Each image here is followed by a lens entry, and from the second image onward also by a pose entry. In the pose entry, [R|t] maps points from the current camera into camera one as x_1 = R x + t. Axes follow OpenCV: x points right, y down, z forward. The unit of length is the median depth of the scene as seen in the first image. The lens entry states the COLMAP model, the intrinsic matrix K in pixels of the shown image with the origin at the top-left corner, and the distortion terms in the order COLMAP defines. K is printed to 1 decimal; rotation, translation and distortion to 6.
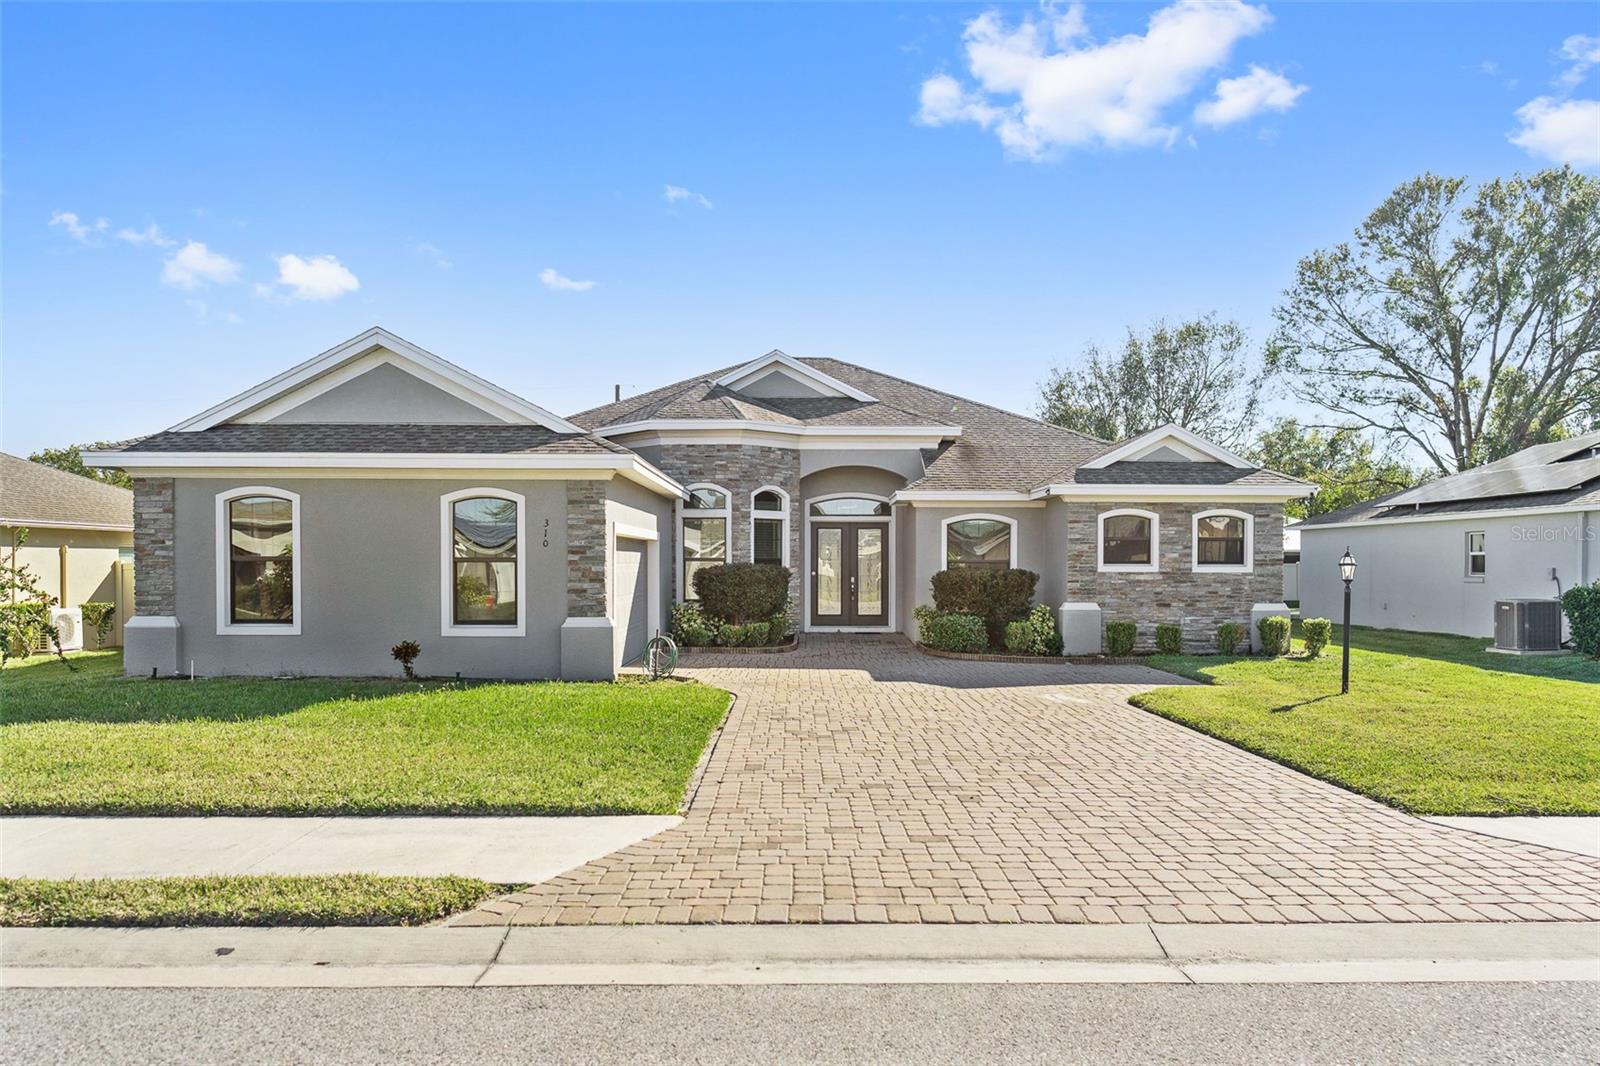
lens RADIAL K [[1099.0, 0, 833.3], [0, 1099.0, 573.8], [0, 0, 1]] dist [-0.000940, 0.000214]
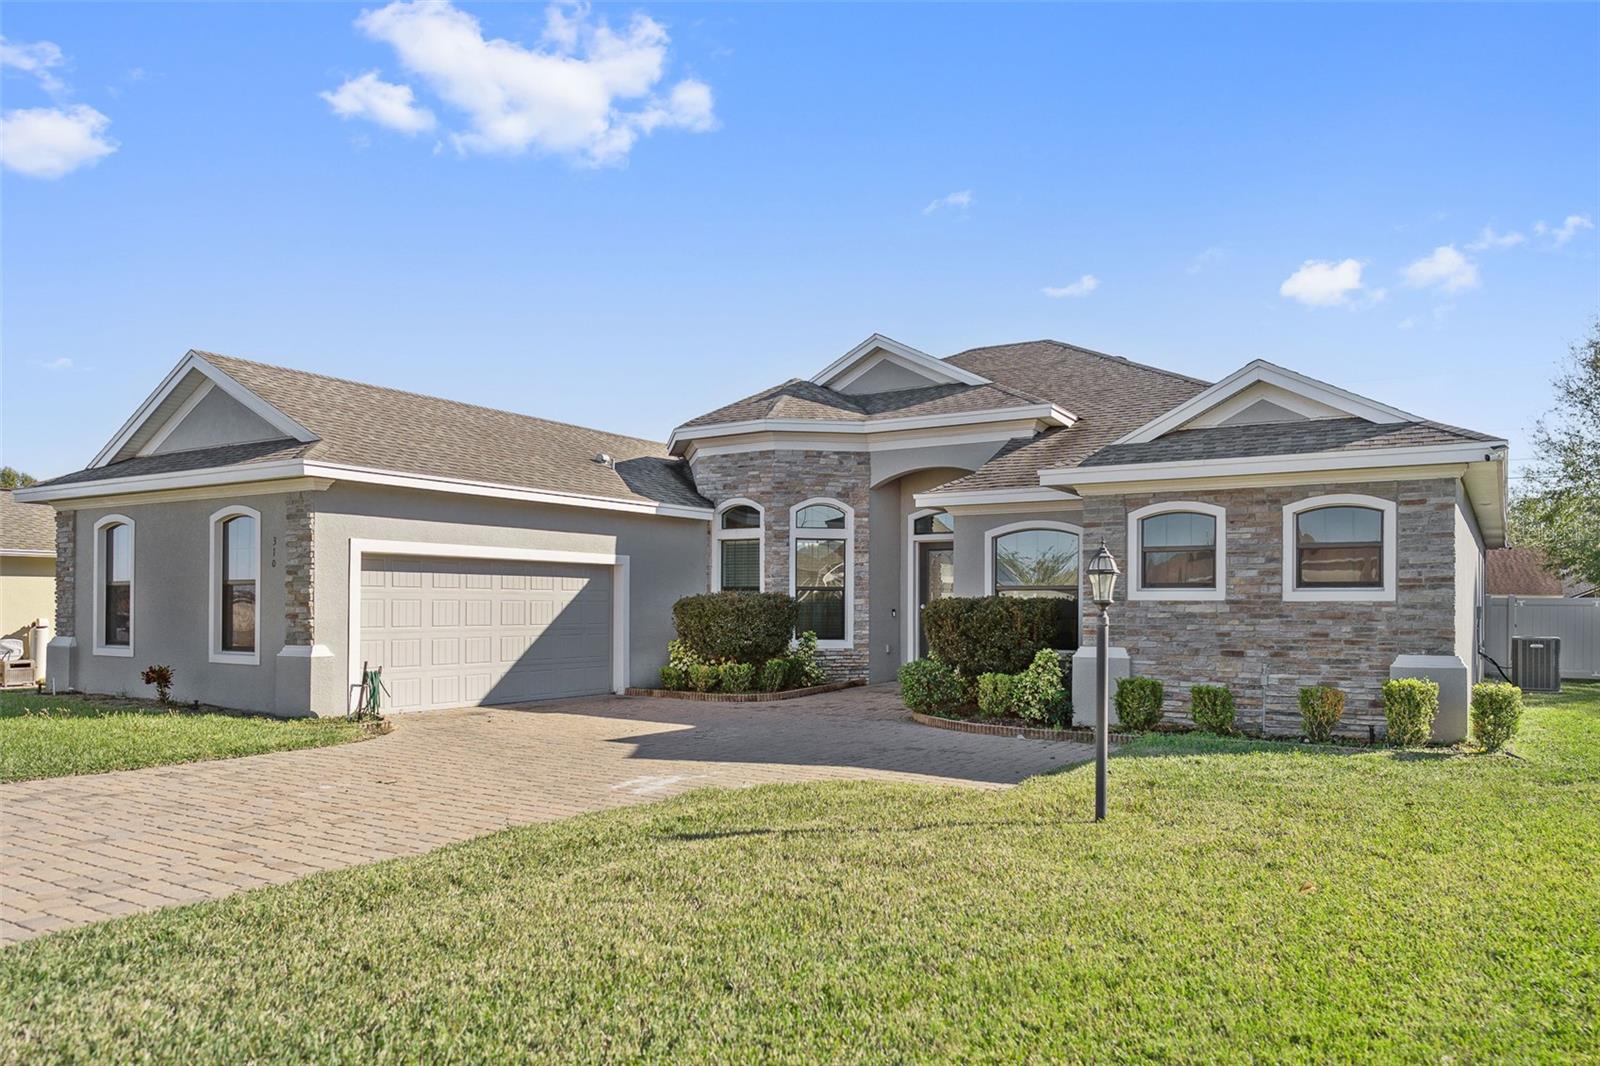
lens RADIAL K [[1136.1, 0, 797.5], [0, 1136.1, 602.0], [0, 0, 1]] dist [0.001583, 0.000811]
pose [[0.835807, -0.001032, -0.549023, 0.447654], [-0.007766, 0.999876, -0.013702, 0.010003], [0.548969, 0.015716, 0.835695, 0.327522]]
